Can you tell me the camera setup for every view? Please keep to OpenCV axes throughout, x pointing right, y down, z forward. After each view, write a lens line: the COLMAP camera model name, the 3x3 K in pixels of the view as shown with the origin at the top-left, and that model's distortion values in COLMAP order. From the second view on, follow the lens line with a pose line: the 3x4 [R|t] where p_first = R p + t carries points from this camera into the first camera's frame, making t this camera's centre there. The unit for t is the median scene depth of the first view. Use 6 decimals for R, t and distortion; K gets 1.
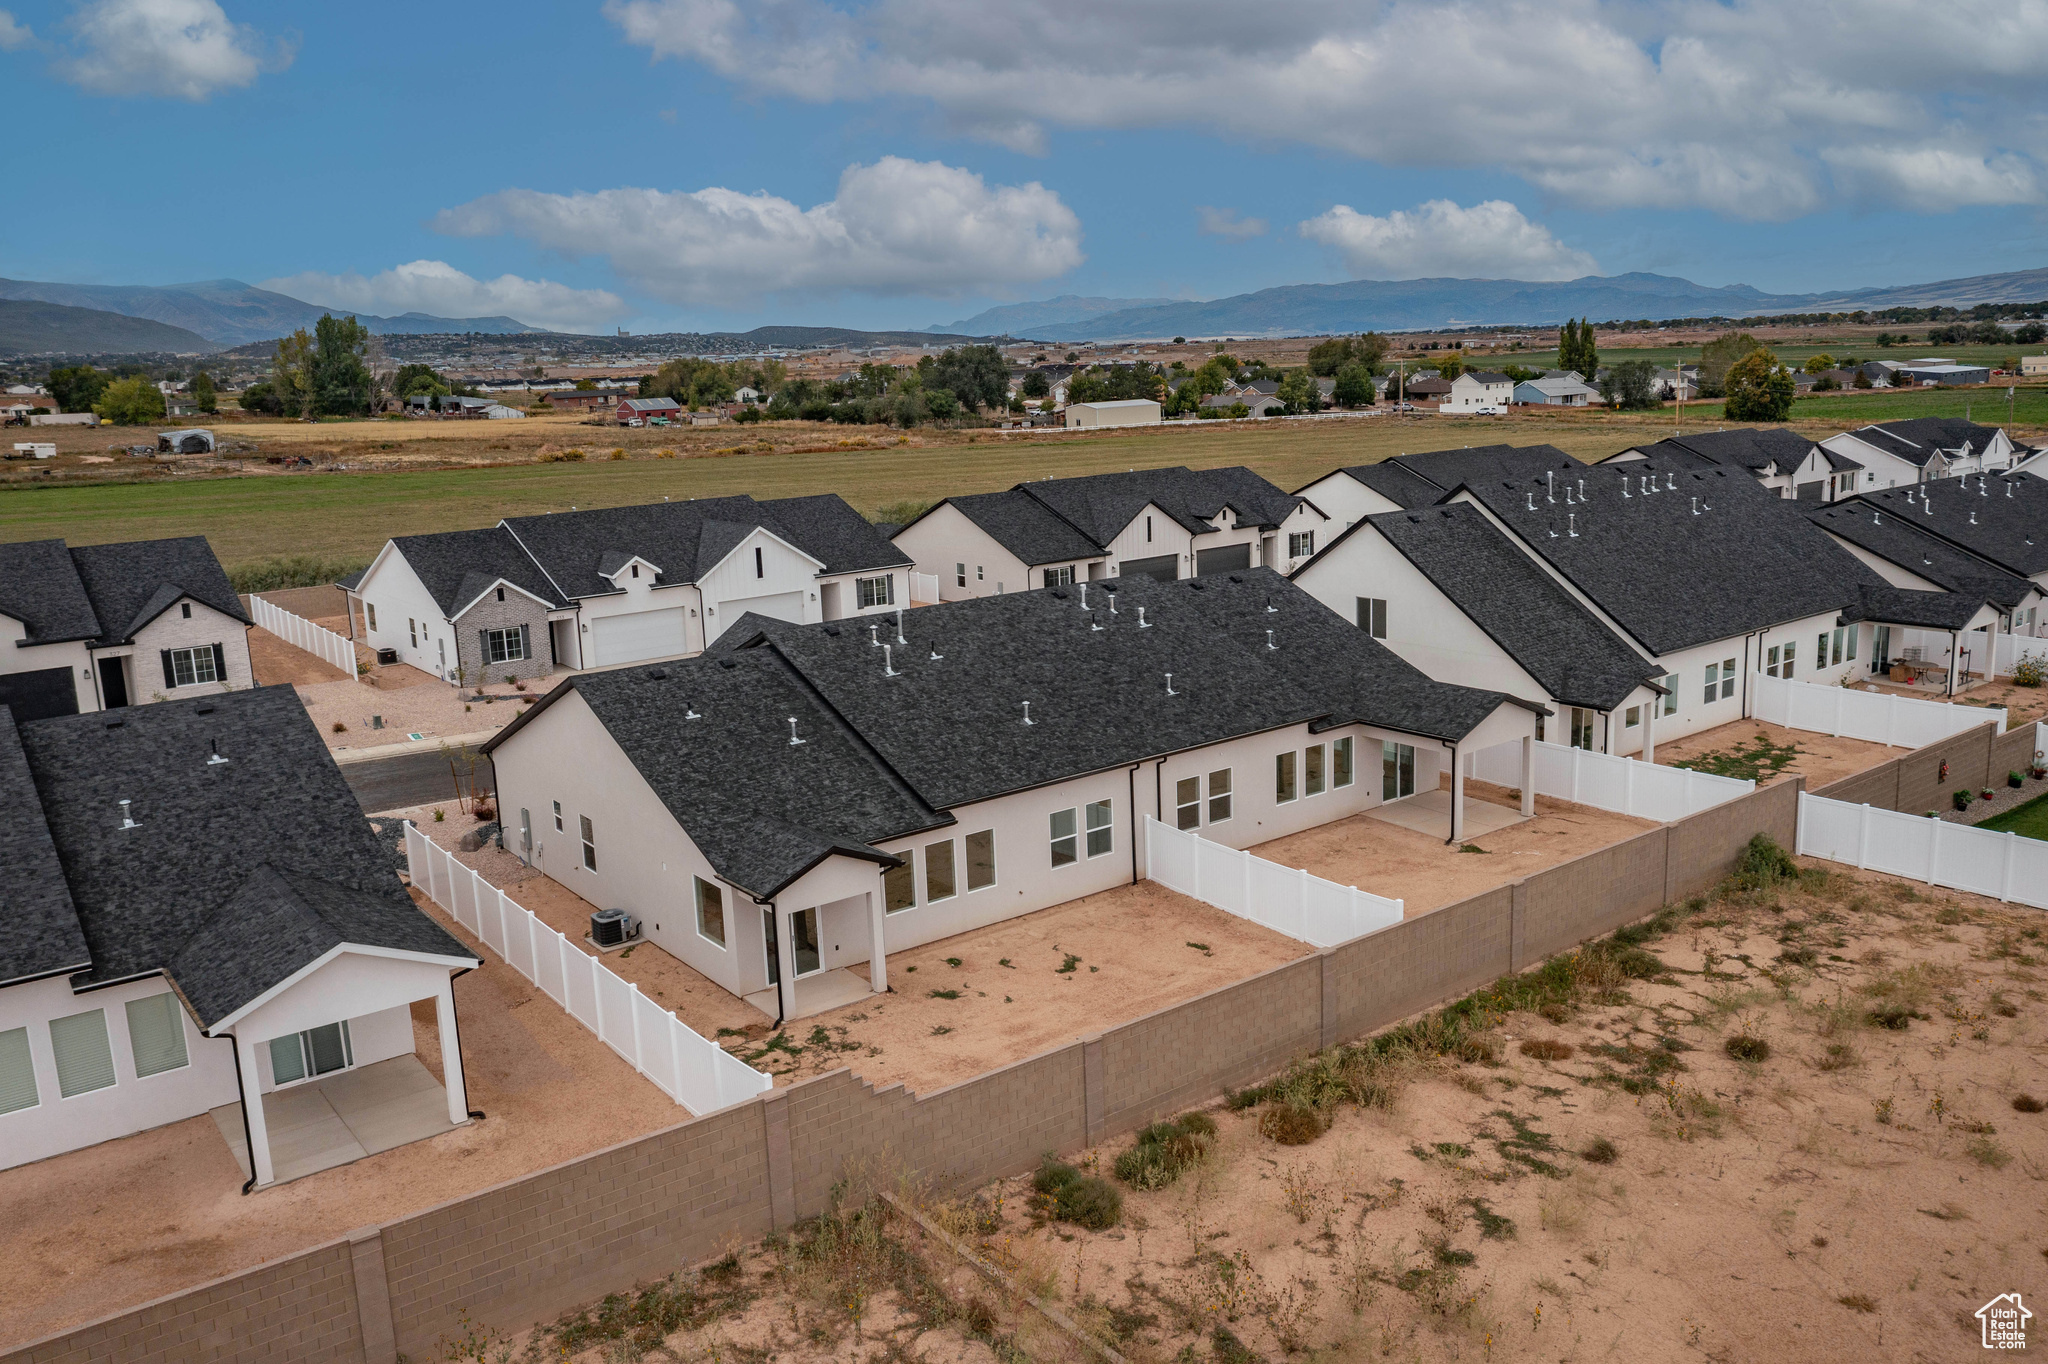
lens RADIAL K [[1583.6, 0, 1024.0], [0, 1583.6, 682.0], [0, 0, 1]] dist [0.000518, -0.001695]
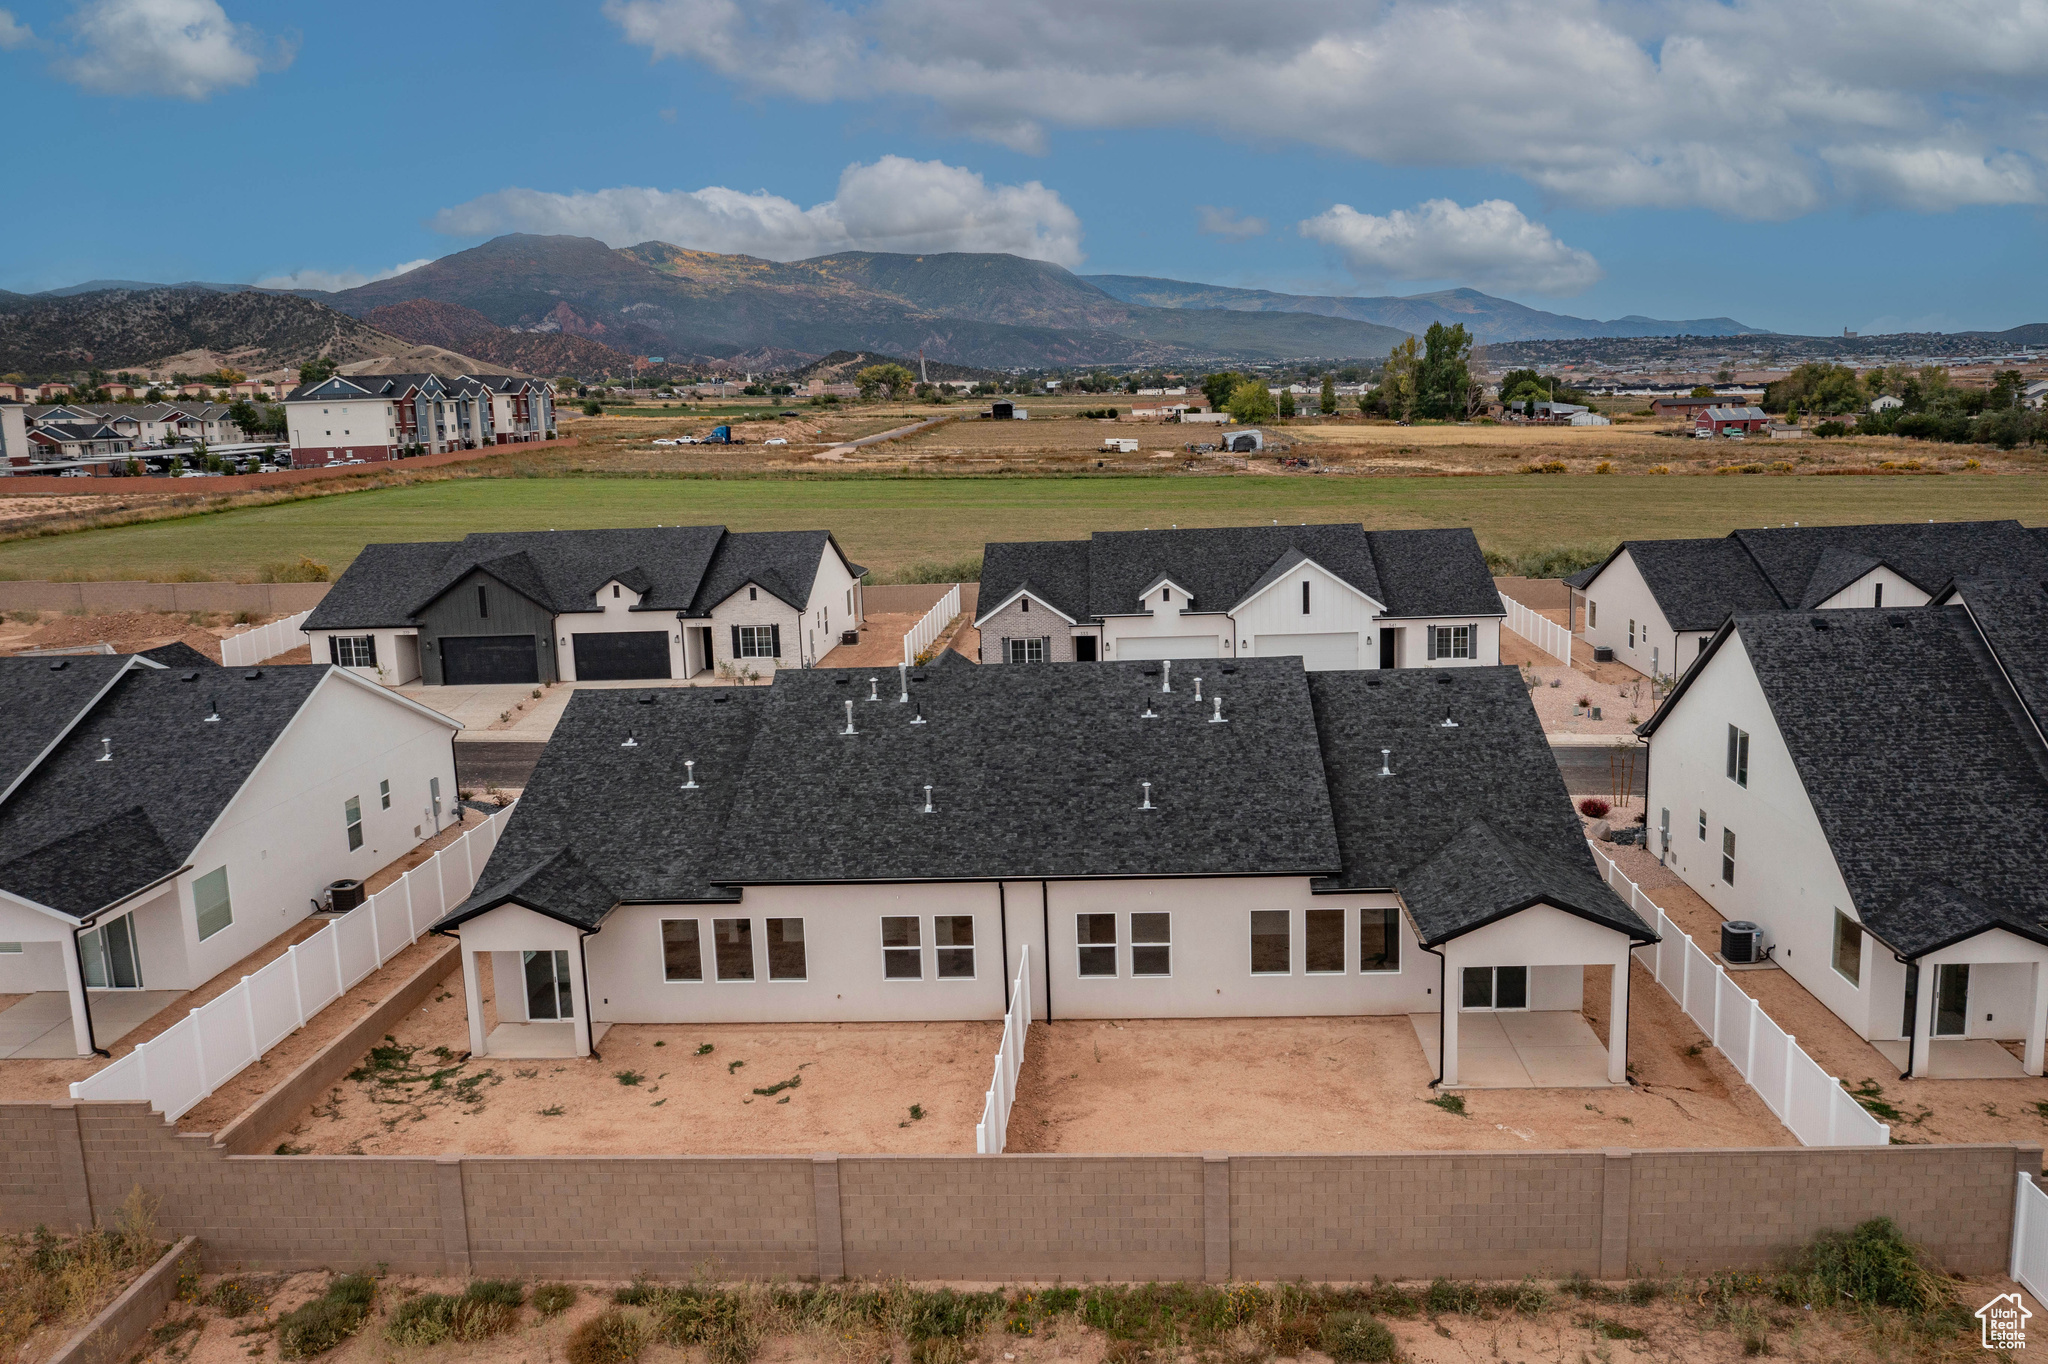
lens RADIAL K [[1587.3, 0, 1030.9], [0, 1587.3, 717.6], [0, 0, 1]] dist [-0.007276, -0.006261]
pose [[0.761497, 0.138784, -0.633136, 0.394709], [-0.126539, 0.989844, 0.064781, -0.058780], [0.635697, 0.030786, 0.771325, 0.242257]]
